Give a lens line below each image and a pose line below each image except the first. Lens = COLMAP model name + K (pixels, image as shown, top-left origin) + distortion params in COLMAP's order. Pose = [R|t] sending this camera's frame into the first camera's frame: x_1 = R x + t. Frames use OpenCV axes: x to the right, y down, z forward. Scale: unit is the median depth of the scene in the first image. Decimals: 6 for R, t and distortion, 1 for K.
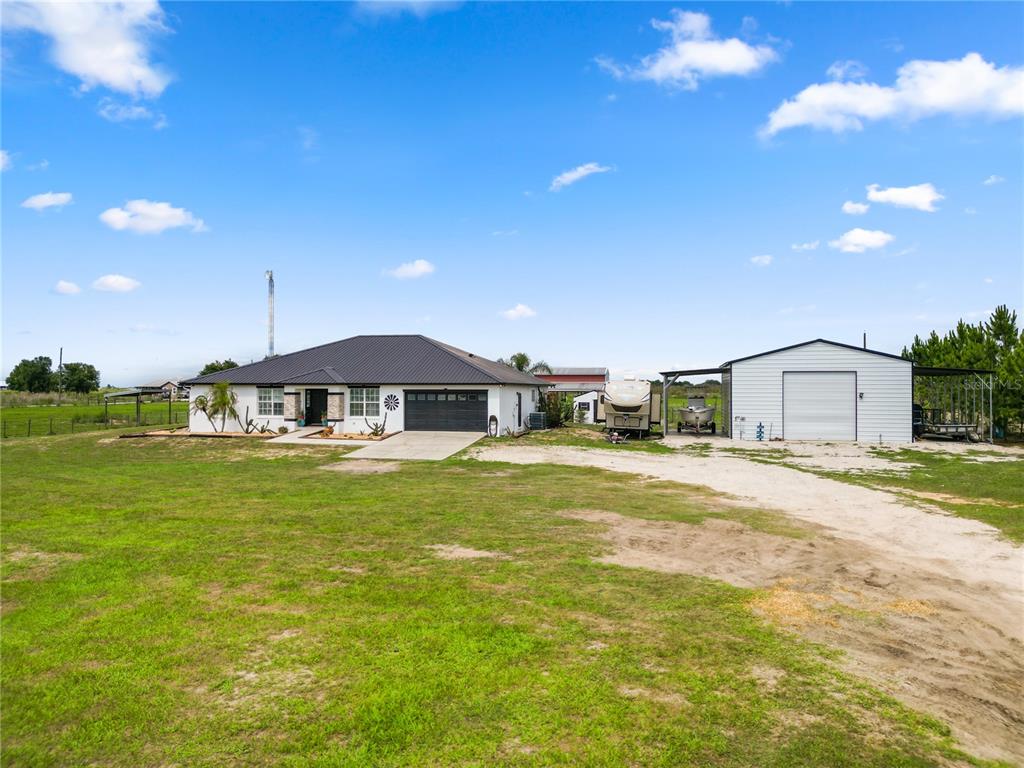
lens RADIAL K [[719.6, 0, 511.3], [0, 719.6, 385.1], [0, 0, 1]] dist [0.070701, -0.072533]
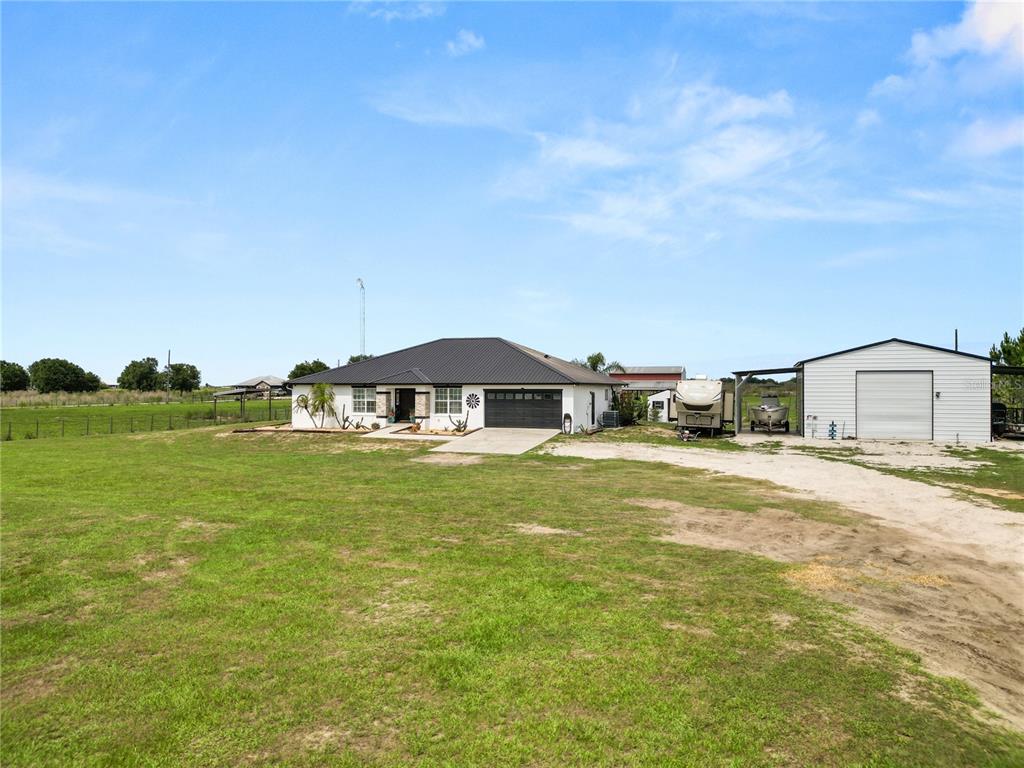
lens RADIAL K [[719.6, 0, 511.3], [0, 719.6, 385.1], [0, 0, 1]] dist [0.070701, -0.072533]
pose [[0.994534, -0.001408, -0.104402, 0.003261], [0.001688, 0.999995, 0.002589, -0.002547], [0.104398, -0.002751, 0.994532, -0.064079]]
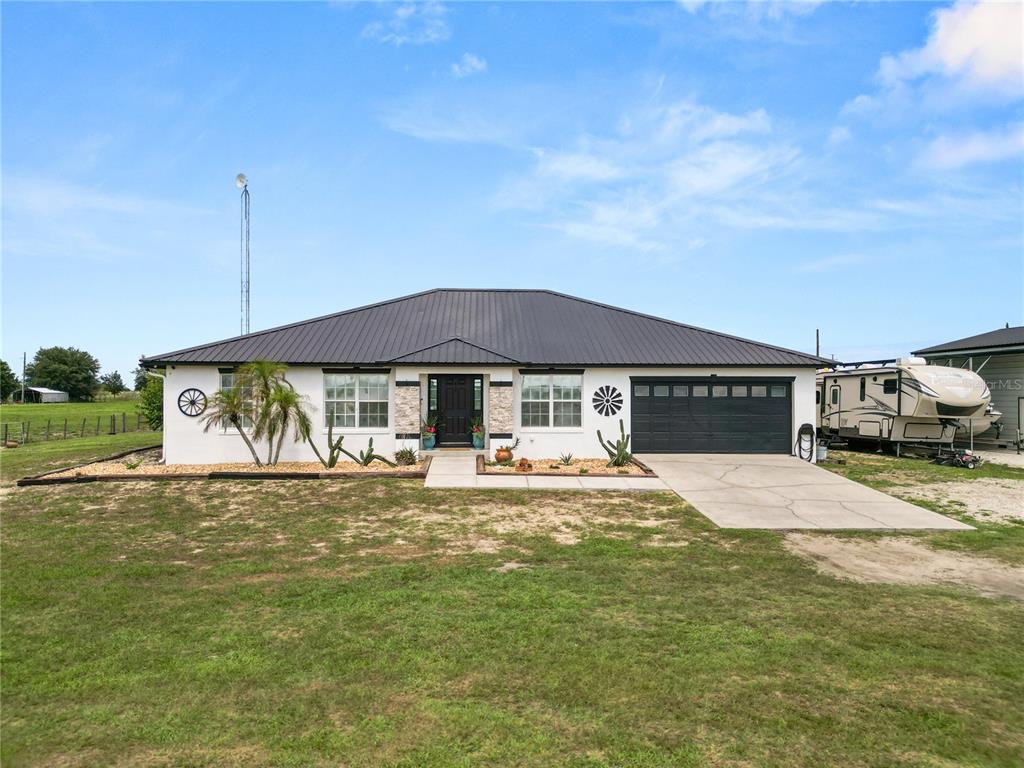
lens RADIAL K [[719.6, 0, 511.3], [0, 719.6, 385.1], [0, 0, 1]] dist [0.070701, -0.072533]
pose [[0.954907, 0.004232, 0.296876, -0.393457], [-0.002050, 0.999969, -0.007658, 0.016782], [-0.296900, 0.006704, 0.954885, 0.516076]]
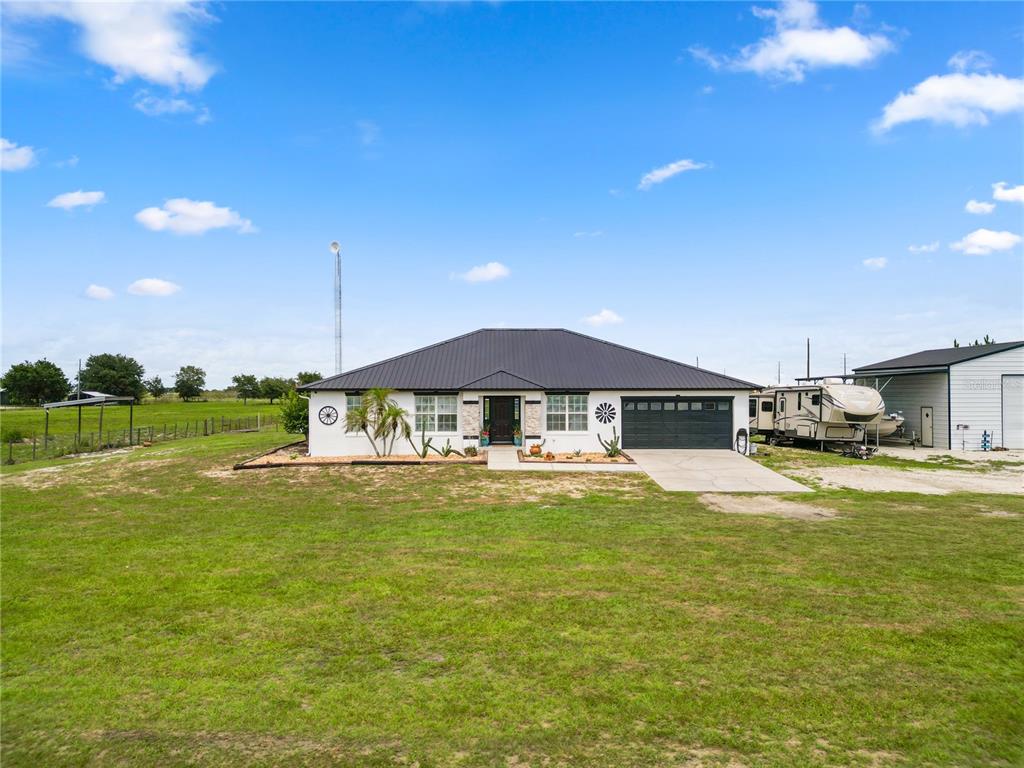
lens RADIAL K [[719.6, 0, 511.3], [0, 719.6, 385.1], [0, 0, 1]] dist [0.070701, -0.072533]
pose [[0.960559, 0.000280, 0.278075, -0.482775], [0.001479, 0.999980, -0.006115, -0.001597], [-0.278072, 0.006285, 0.960540, 0.280968]]
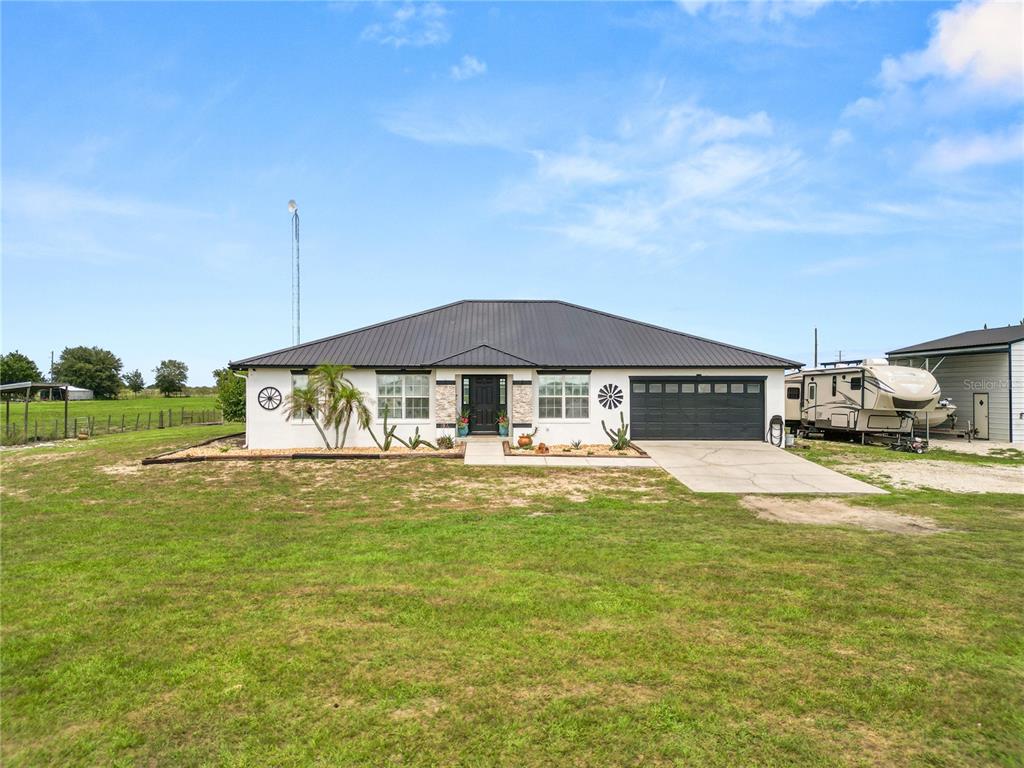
lens RADIAL K [[719.6, 0, 511.3], [0, 719.6, 385.1], [0, 0, 1]] dist [0.070701, -0.072533]
pose [[0.958048, 0.001068, 0.286606, -0.435736], [-0.000011, 0.999993, -0.003689, 0.016448], [-0.286608, 0.003531, 0.958042, 0.414398]]
